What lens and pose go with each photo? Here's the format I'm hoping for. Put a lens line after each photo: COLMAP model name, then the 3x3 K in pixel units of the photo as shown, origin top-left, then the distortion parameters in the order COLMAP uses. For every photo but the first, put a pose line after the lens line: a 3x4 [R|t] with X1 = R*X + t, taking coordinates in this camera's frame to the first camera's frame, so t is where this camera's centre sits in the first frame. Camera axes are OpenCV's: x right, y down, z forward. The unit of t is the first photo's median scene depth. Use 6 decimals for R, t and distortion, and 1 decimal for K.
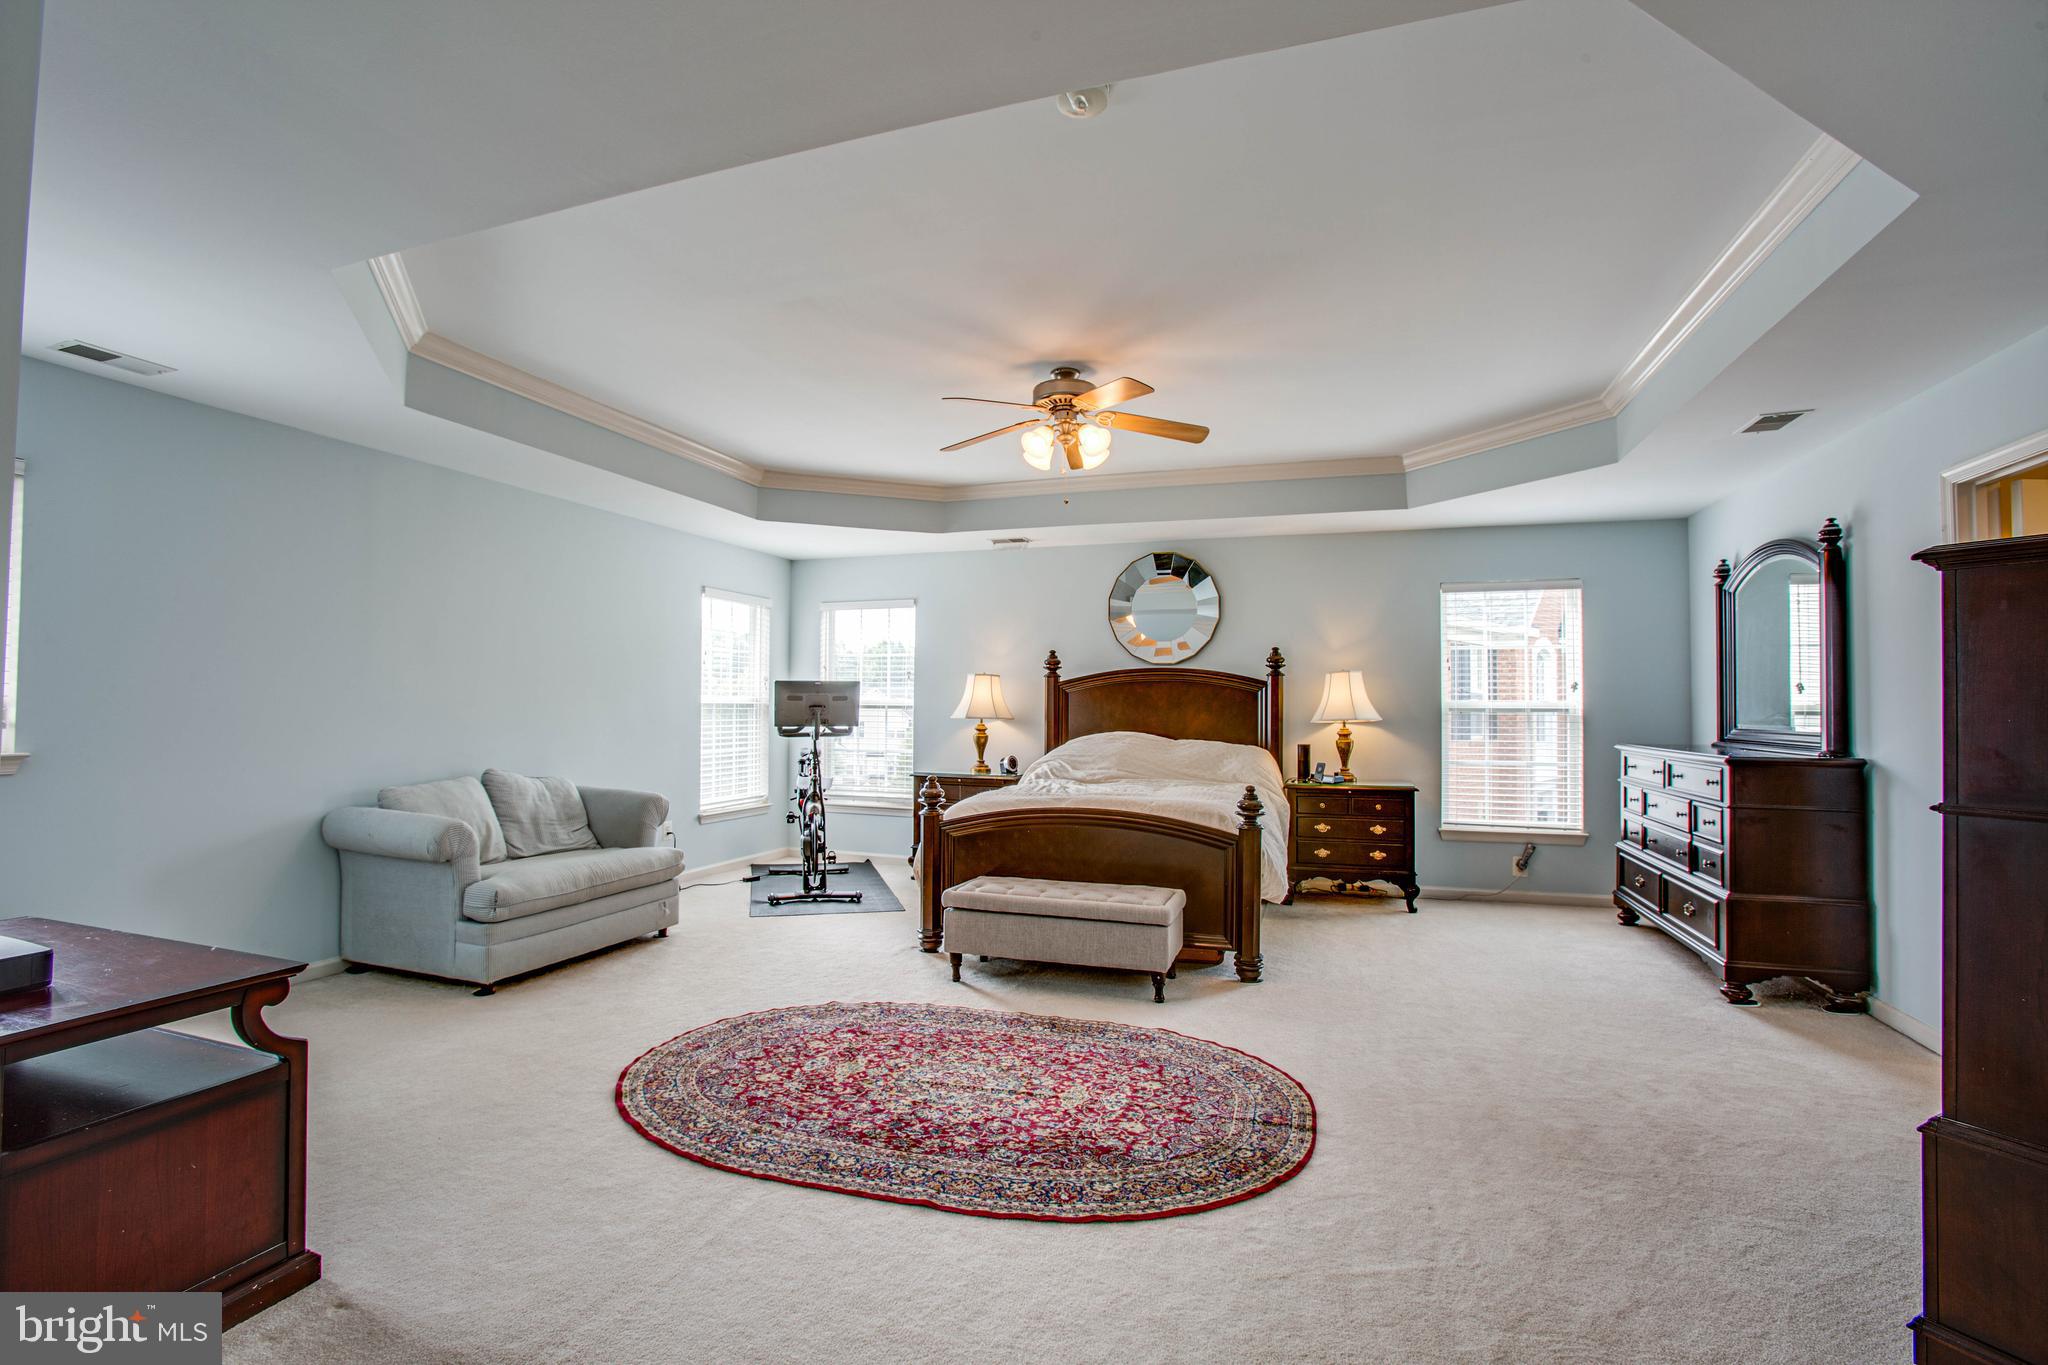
lens RADIAL K [[929.8, 0, 1013.9], [0, 929.8, 676.7], [0, 0, 1]] dist [-0.065922, -0.000007]
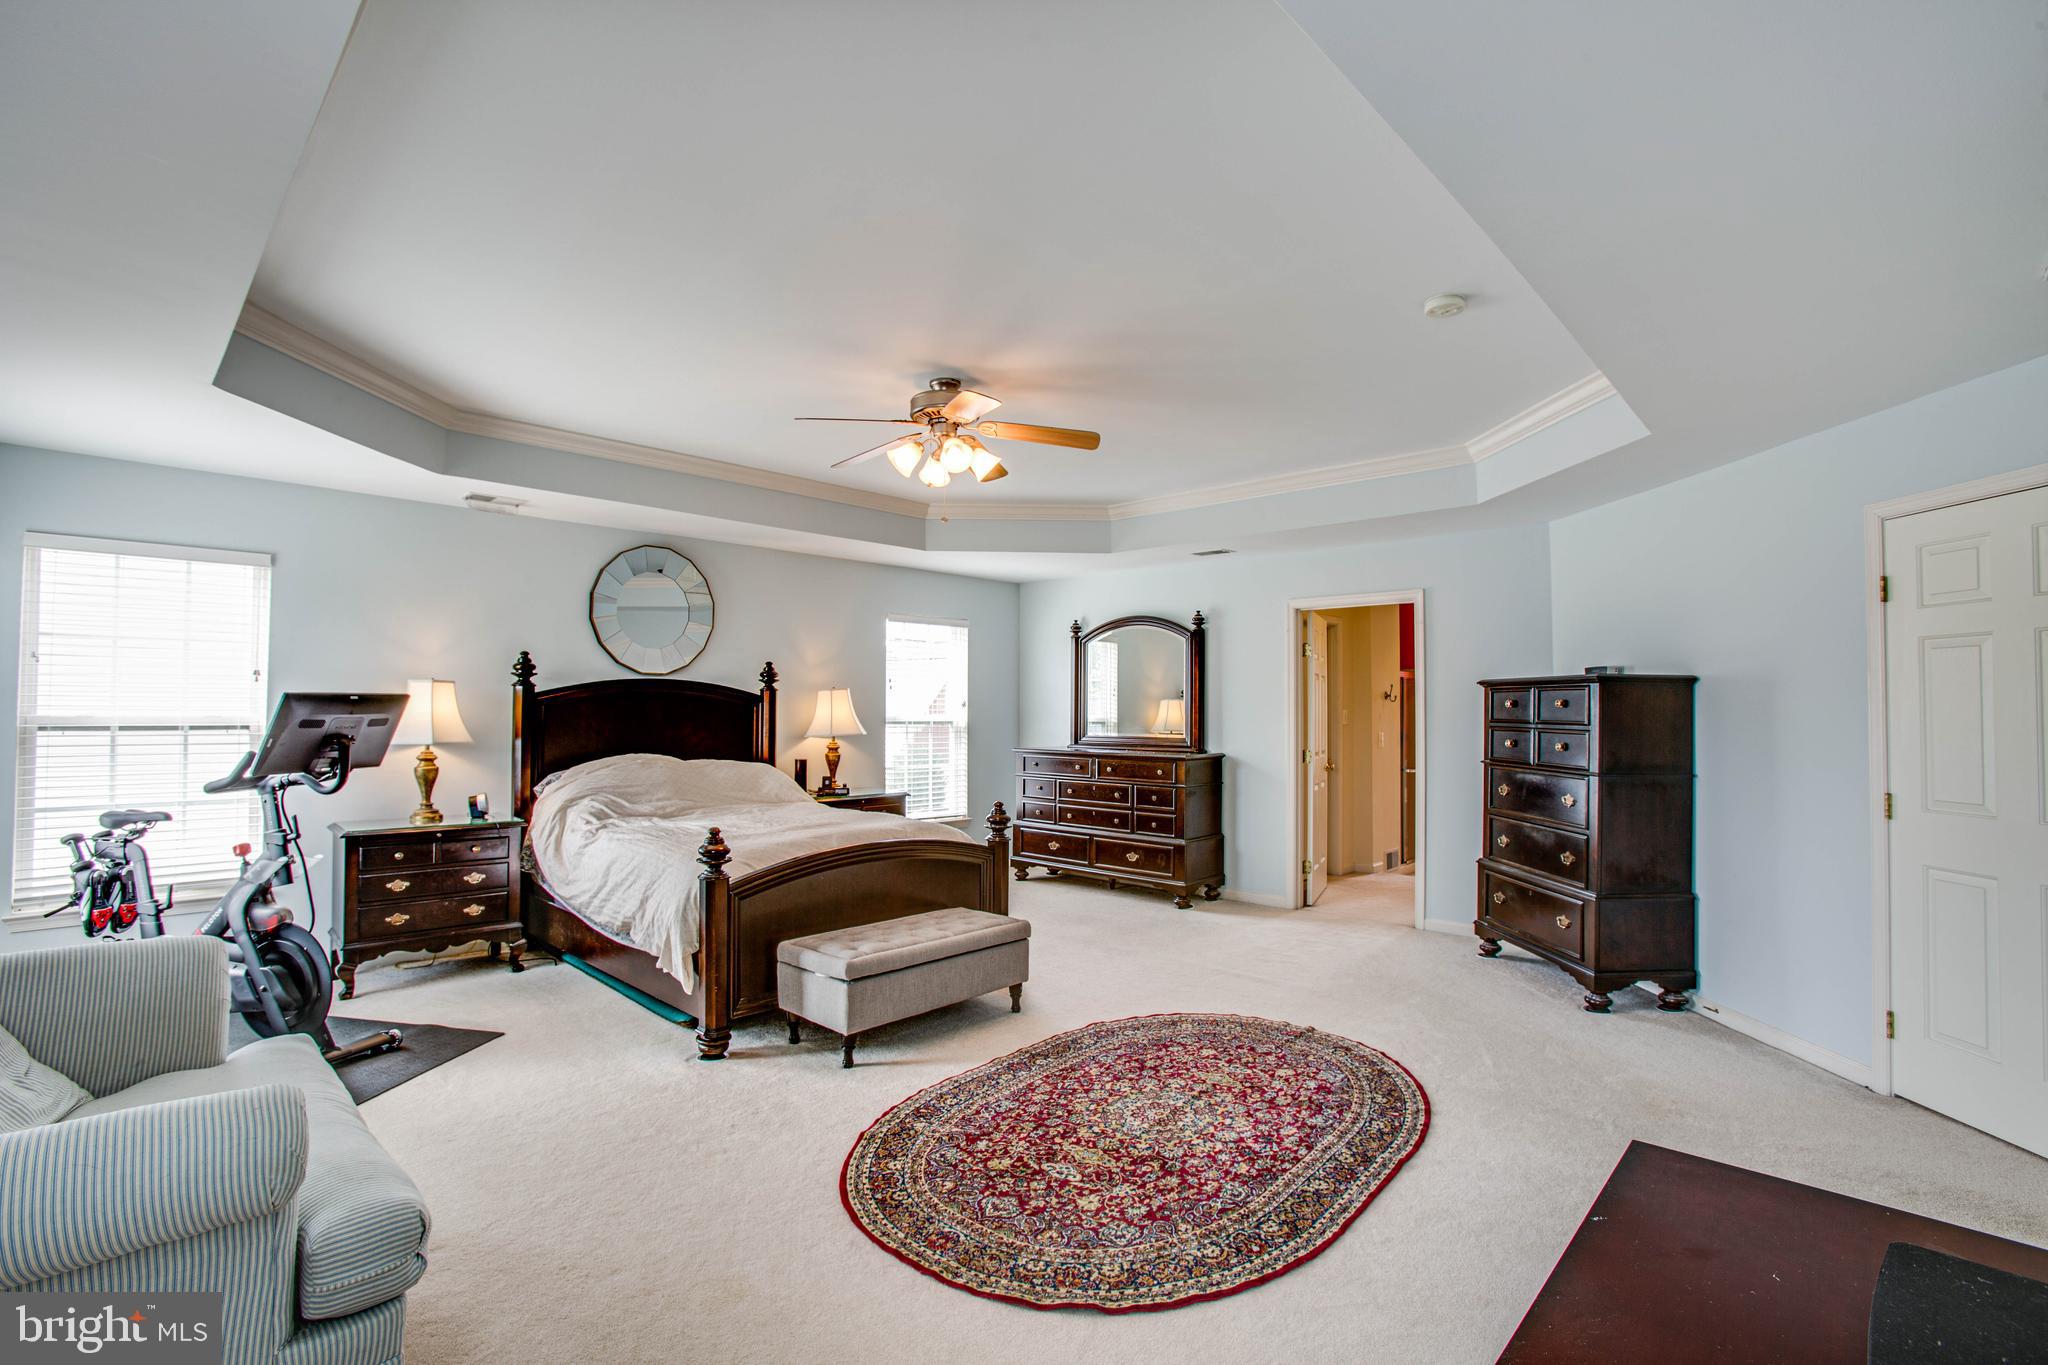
lens RADIAL K [[929.8, 0, 1010.6], [0, 929.8, 685.3], [0, 0, 1]] dist [-0.065922, -0.000007]
pose [[0.424211, 0.017478, 0.905395, -0.852234], [-0.033792, 0.999423, -0.003461, -0.020262], [-0.904933, -0.029127, 0.424557, 0.588145]]
